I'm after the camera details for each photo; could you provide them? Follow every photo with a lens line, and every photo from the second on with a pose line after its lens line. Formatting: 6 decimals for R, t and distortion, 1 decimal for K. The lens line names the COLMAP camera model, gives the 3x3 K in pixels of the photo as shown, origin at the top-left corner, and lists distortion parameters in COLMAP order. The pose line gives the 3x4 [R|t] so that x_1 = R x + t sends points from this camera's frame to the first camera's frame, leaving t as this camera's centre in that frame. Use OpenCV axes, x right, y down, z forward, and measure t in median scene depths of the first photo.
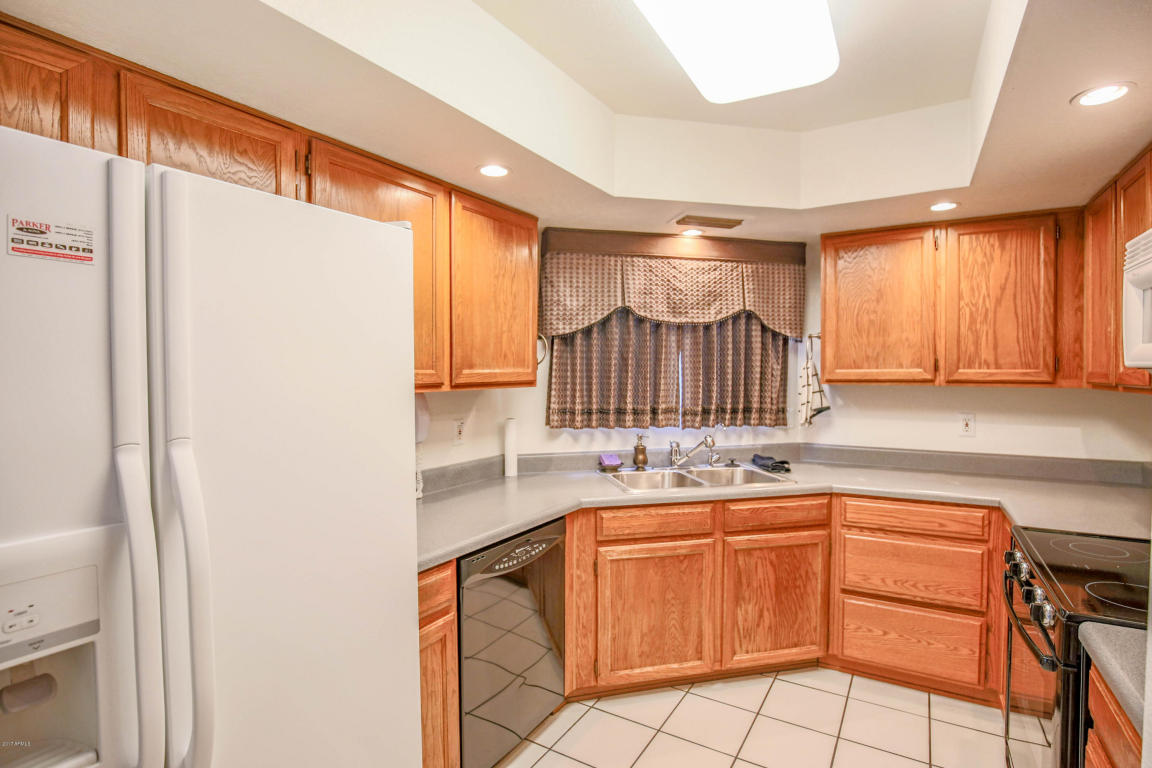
lens RADIAL K [[564.9, 0, 576.8], [0, 564.9, 380.1], [0, 0, 1]] dist [-0.036272, 0.005730]
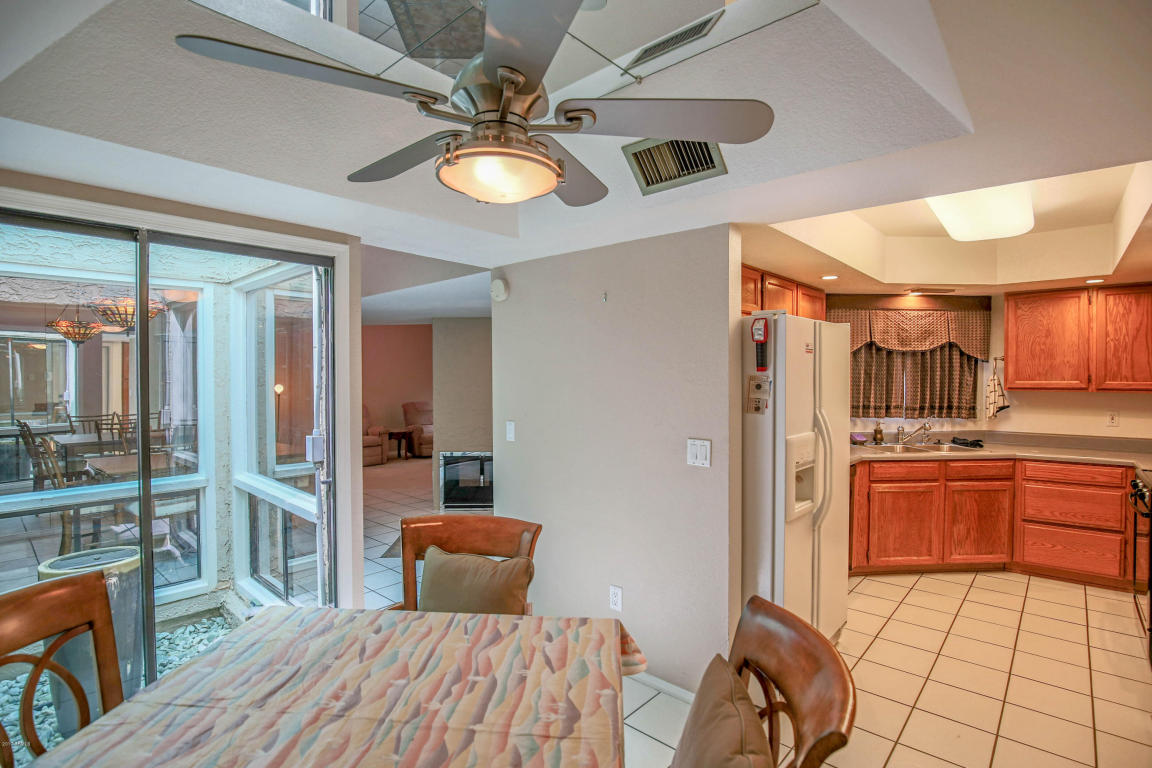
lens RADIAL K [[564.9, 0, 572.9], [0, 564.9, 383.3], [0, 0, 1]] dist [-0.036272, 0.005730]
pose [[0.983708, 0.003833, -0.179732, -0.509223], [-0.004363, 0.999987, -0.002556, -0.003981], [0.179719, 0.003298, 0.983712, -0.785355]]
